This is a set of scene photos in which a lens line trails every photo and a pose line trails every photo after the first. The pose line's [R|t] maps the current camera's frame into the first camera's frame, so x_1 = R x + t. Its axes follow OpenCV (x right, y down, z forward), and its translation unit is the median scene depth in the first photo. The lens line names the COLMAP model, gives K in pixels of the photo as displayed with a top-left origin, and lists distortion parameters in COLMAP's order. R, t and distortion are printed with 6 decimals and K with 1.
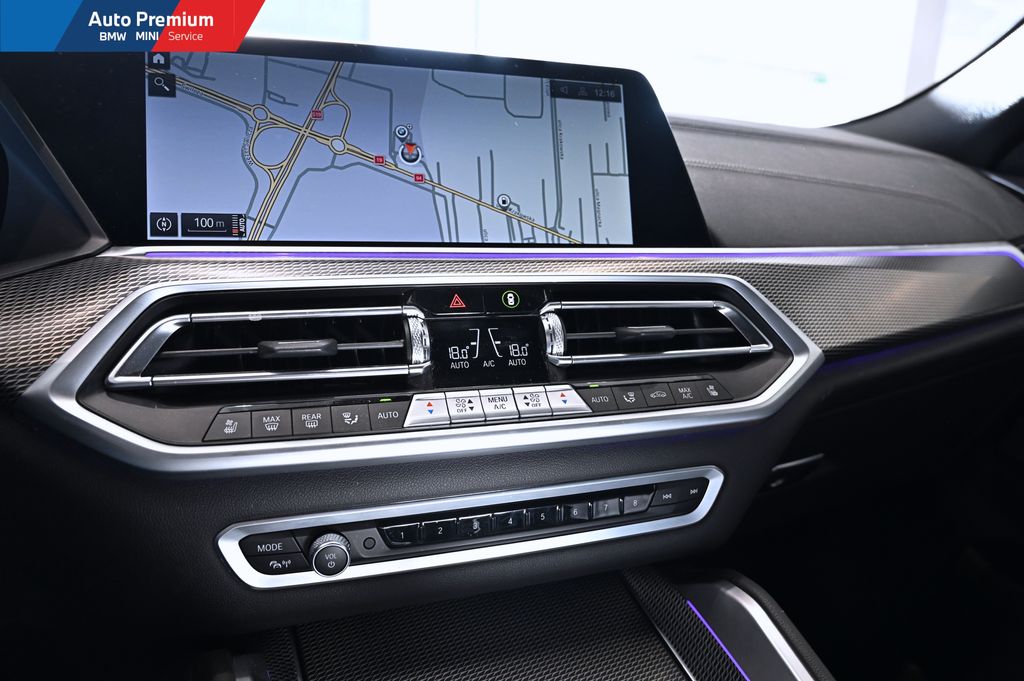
lens RADIAL K [[696.9, 0, 507.7], [0, 696.9, 337.1], [0, 0, 1]] dist [-0.004991, 0.001028]
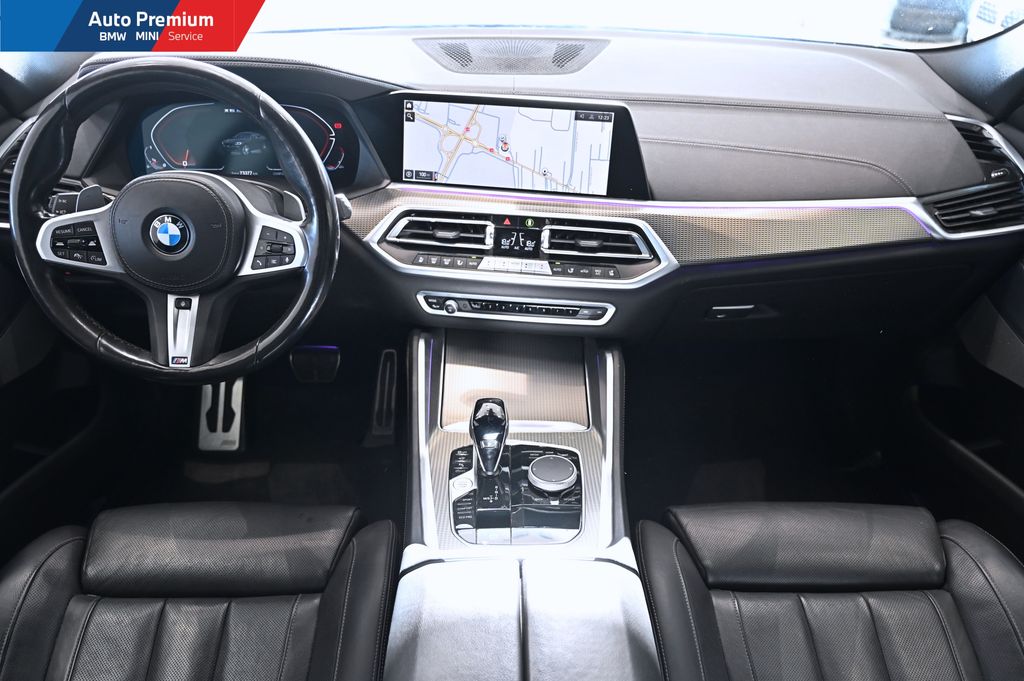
lens RADIAL K [[719.6, 0, 512.6], [0, 719.6, 342.9], [0, 0, 1]] dist [-0.009290, 0.001878]
pose [[0.900260, 0.226069, -0.372055, 0.973080], [-0.075466, 0.922704, 0.378051, -0.607505], [0.428762, -0.312267, 0.847734, -1.278763]]
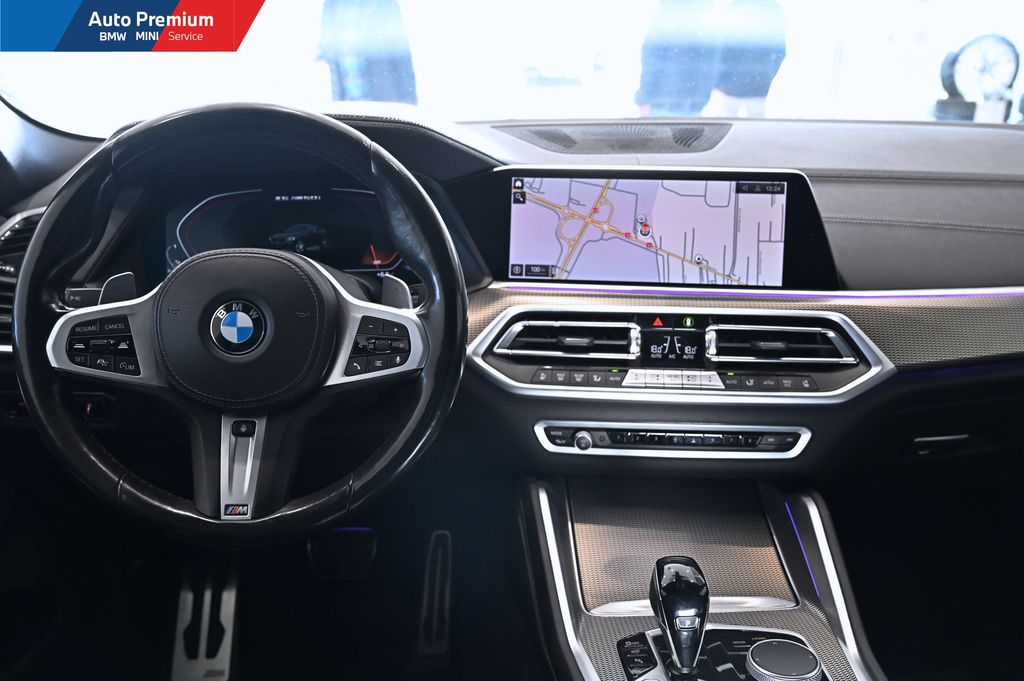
lens RADIAL K [[882.3, 0, 508.4], [0, 882.3, 338.3], [0, 0, 1]] dist [-0.008376, -0.000682]
pose [[0.915785, 0.099503, -0.389148, 0.472898], [-0.052233, 0.990105, 0.130242, -0.286689], [0.398257, -0.098948, 0.911921, -1.294541]]
